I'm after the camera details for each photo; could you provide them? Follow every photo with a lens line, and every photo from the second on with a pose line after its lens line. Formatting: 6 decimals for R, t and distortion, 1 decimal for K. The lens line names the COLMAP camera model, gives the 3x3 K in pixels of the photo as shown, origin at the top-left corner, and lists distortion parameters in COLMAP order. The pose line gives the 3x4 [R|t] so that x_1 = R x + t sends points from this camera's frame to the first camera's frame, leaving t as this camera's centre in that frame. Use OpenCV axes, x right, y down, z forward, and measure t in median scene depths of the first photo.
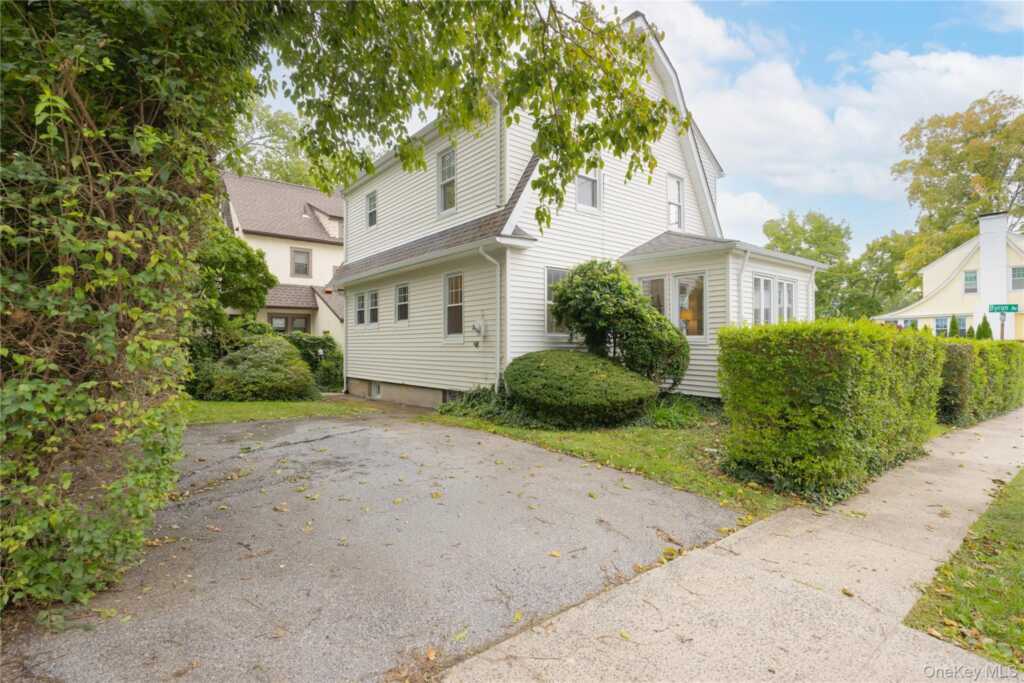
lens RADIAL K [[498.3, 0, 515.0], [0, 498.3, 338.6], [0, 0, 1]] dist [0.002662, 0.000018]
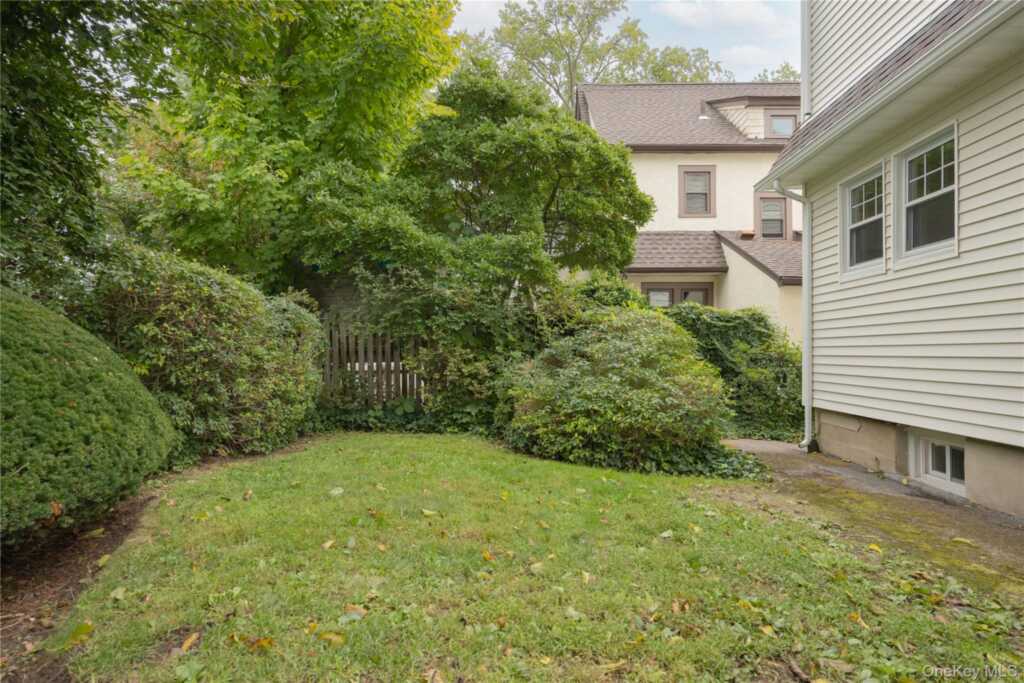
lens RADIAL K [[552.8, 0, 513.2], [0, 552.8, 341.5], [0, 0, 1]] dist [-0.006191, -0.001276]
pose [[0.751866, -0.003288, -0.659308, -0.236493], [-0.001965, 0.999972, -0.007228, 0.029408], [0.659313, 0.006730, 0.751839, 0.536195]]
